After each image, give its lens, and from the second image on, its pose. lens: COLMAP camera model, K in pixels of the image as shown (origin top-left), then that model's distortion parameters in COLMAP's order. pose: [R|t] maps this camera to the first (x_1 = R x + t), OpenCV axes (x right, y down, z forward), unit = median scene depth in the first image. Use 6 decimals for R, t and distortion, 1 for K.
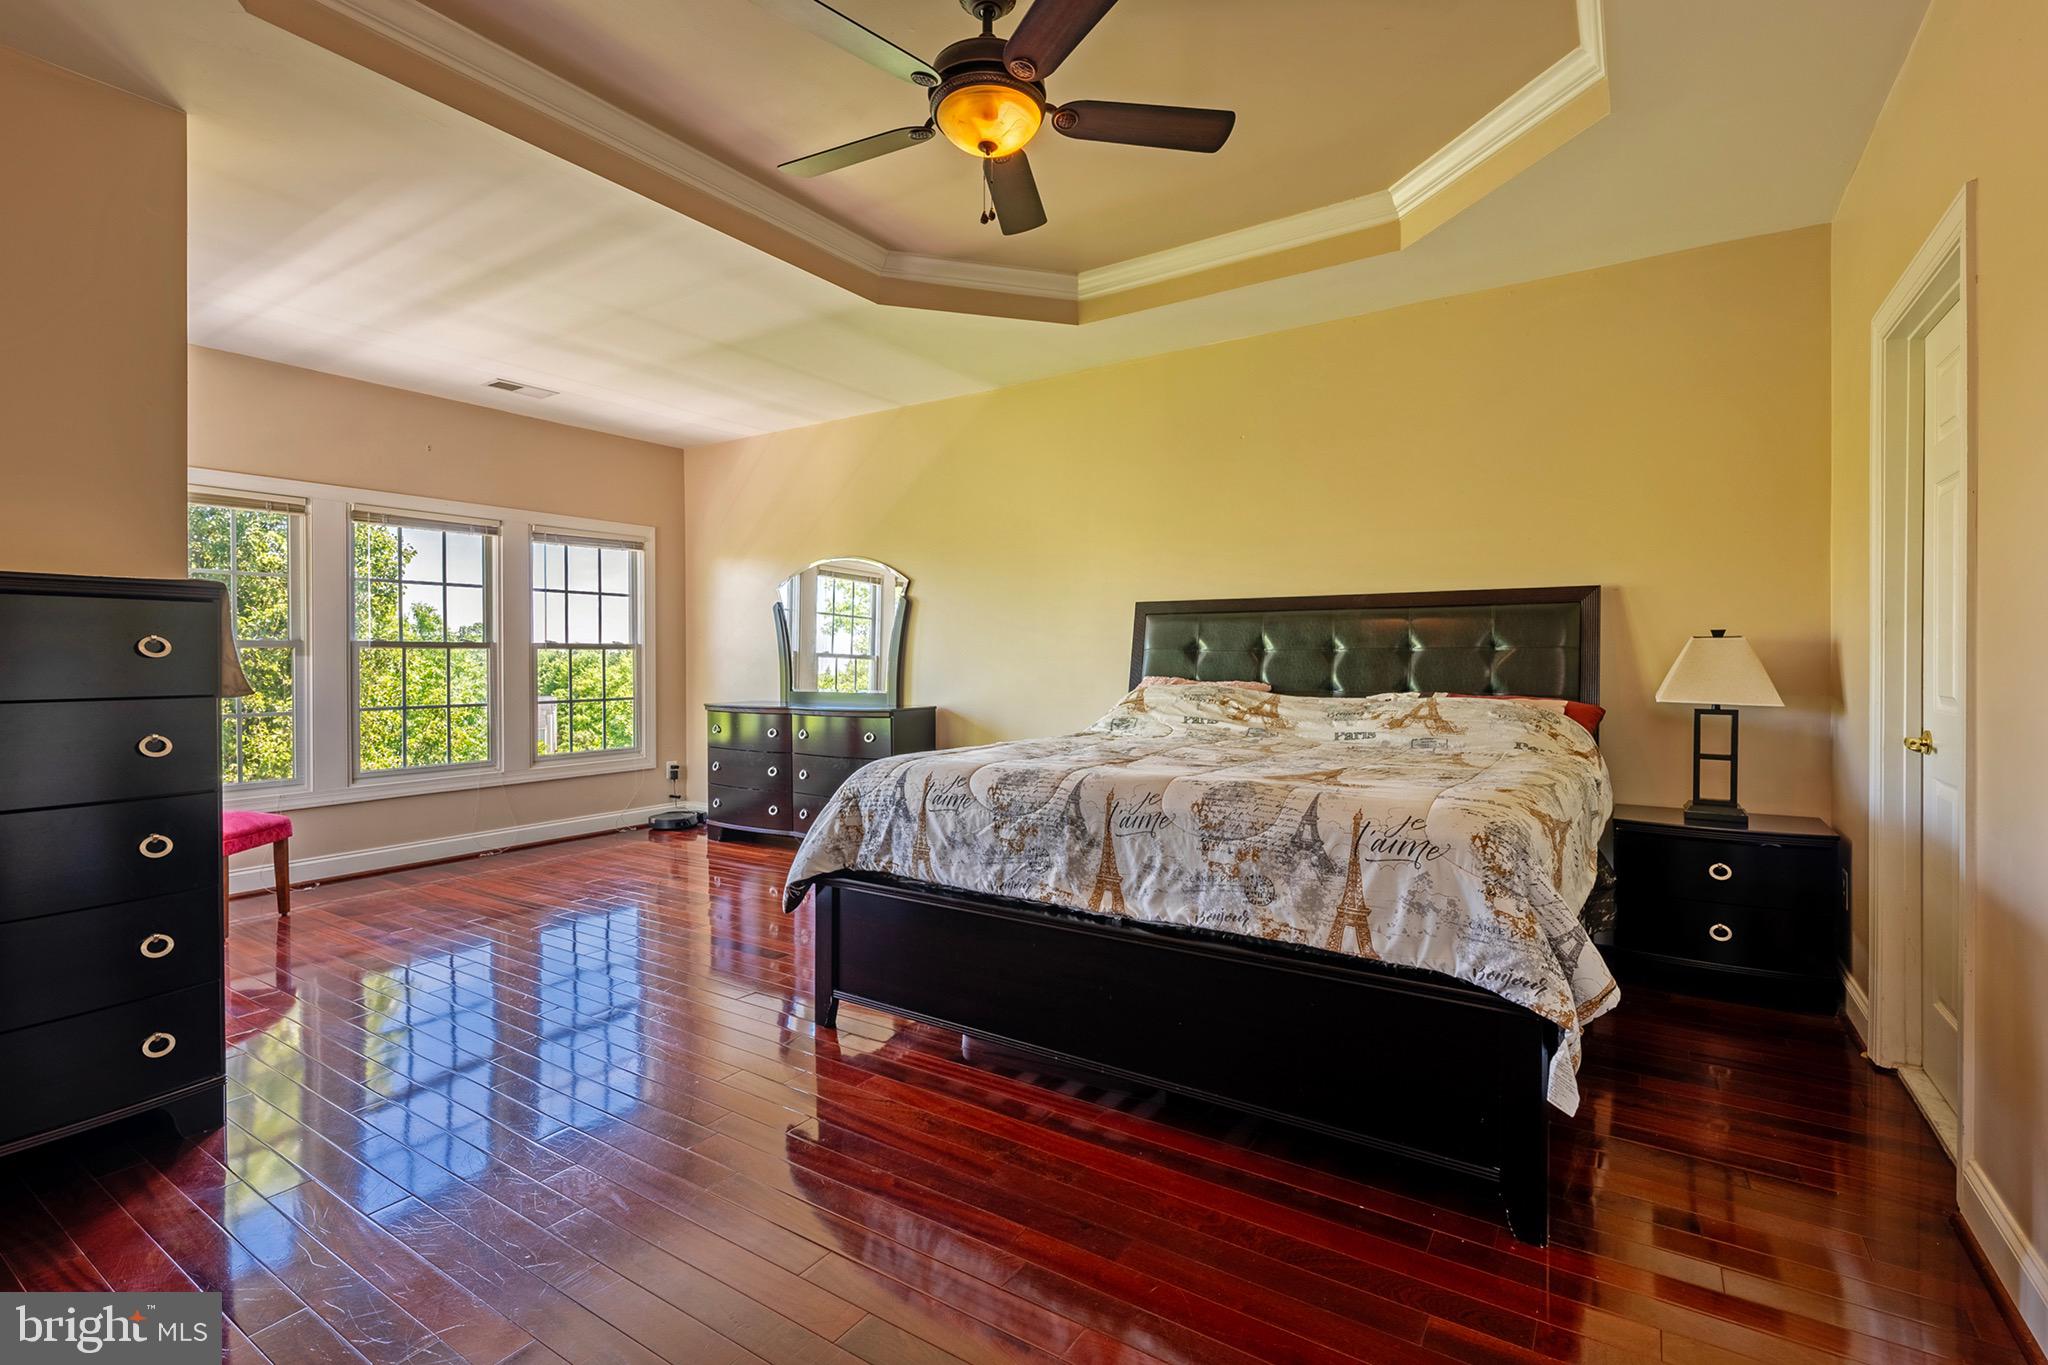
lens RADIAL K [[927.3, 0, 1071.4], [0, 927.3, 666.3], [0, 0, 1]] dist [0.005093, 0.000004]
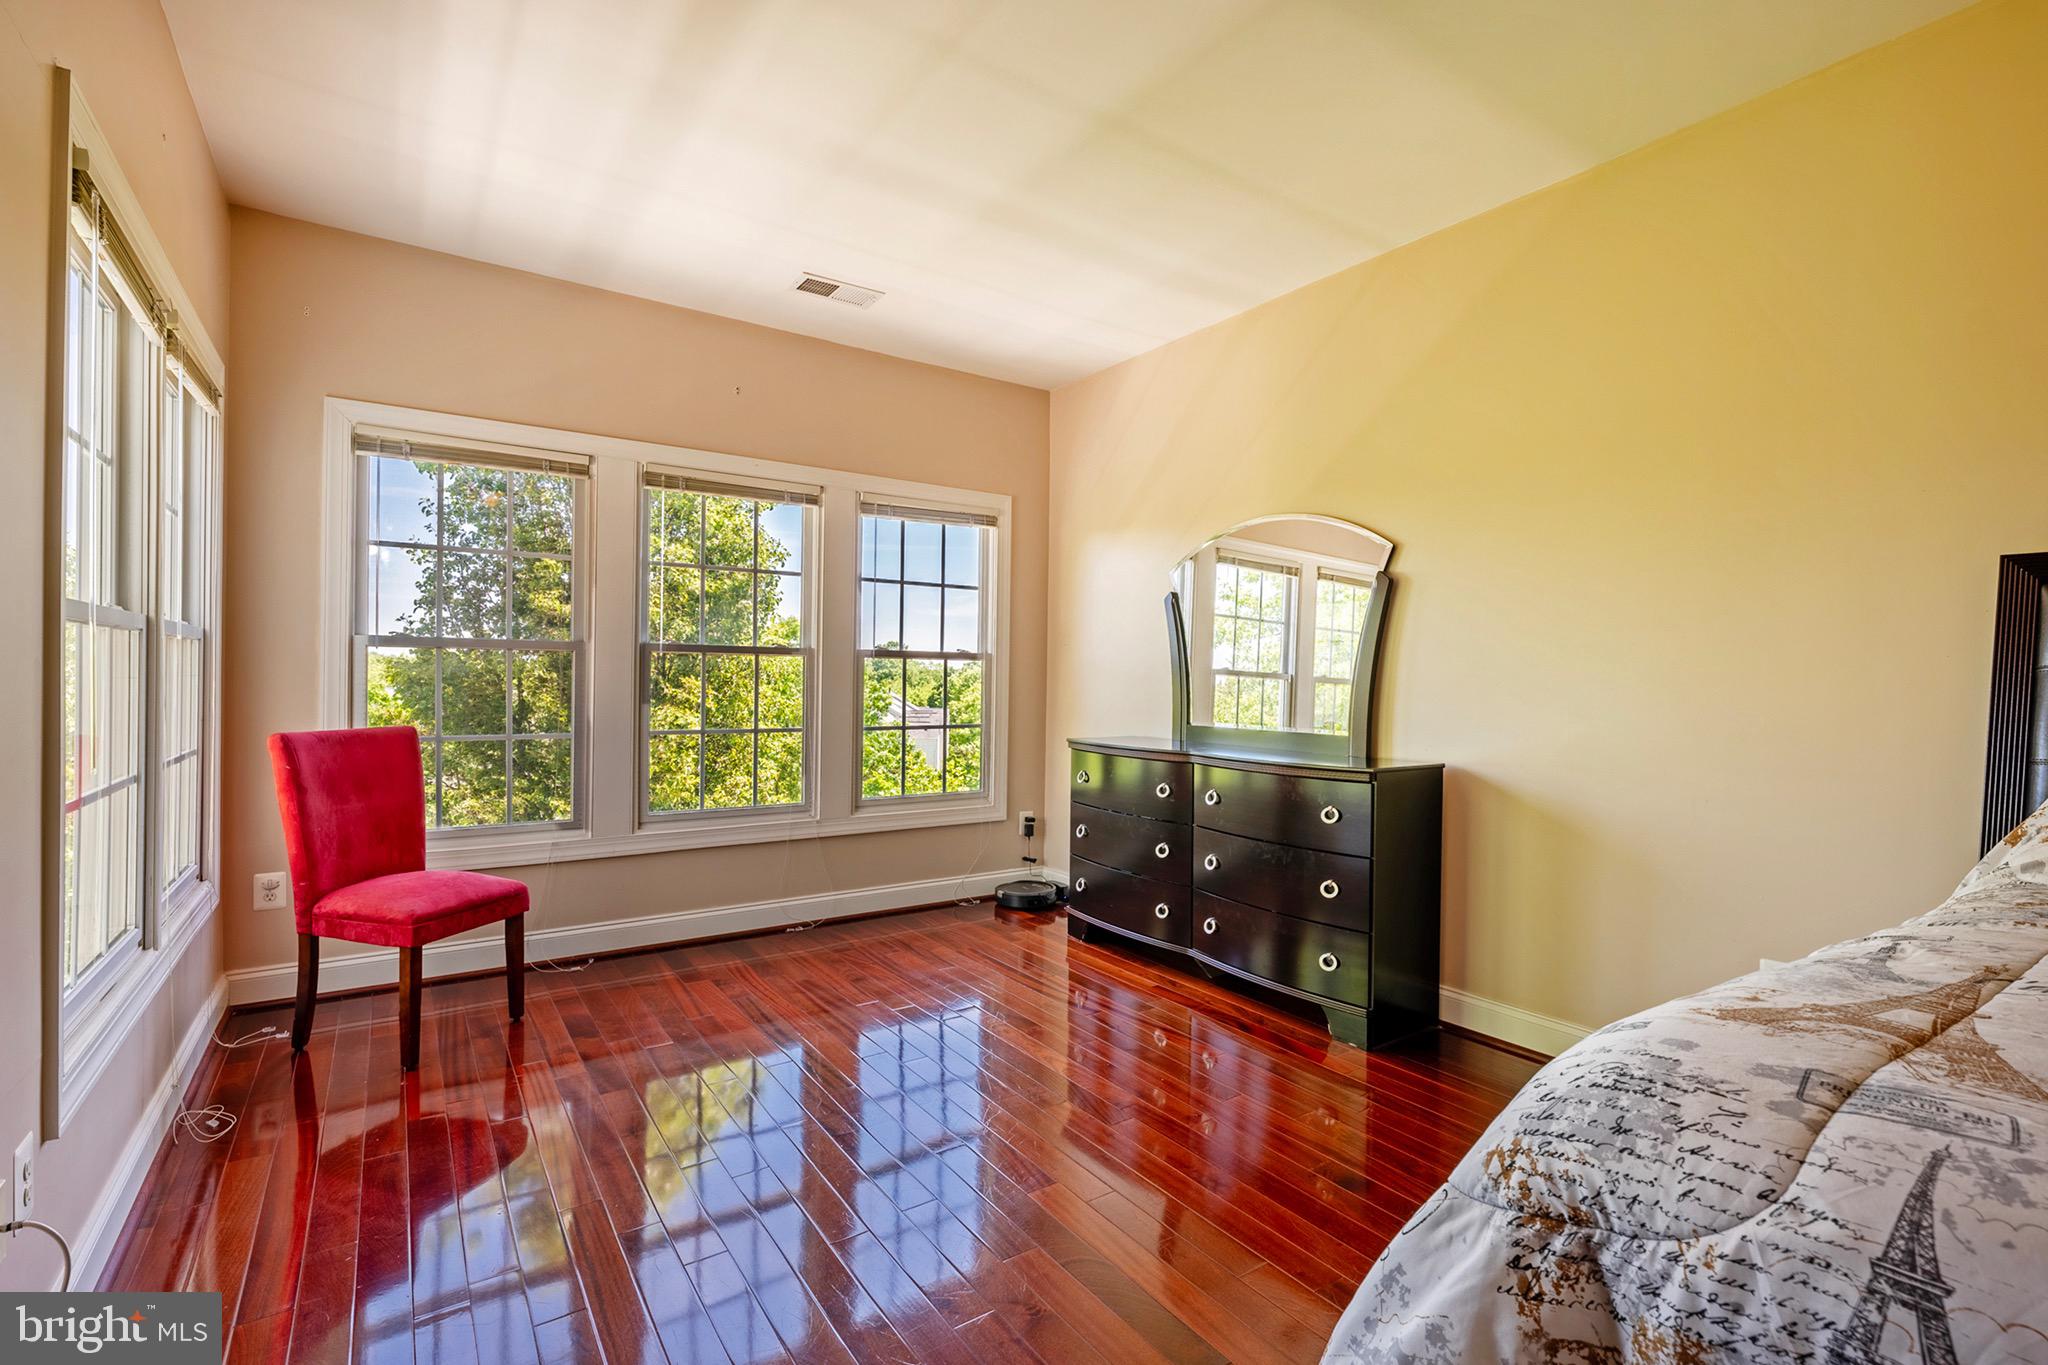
lens RADIAL K [[927.3, 0, 1071.4], [0, 927.3, 666.3], [0, 0, 1]] dist [0.005093, 0.000004]
pose [[0.927793, 0.012049, -0.372900, -0.132604], [-0.020466, 0.999617, -0.018621, -0.000753], [0.372533, 0.024909, 0.927684, 0.350705]]
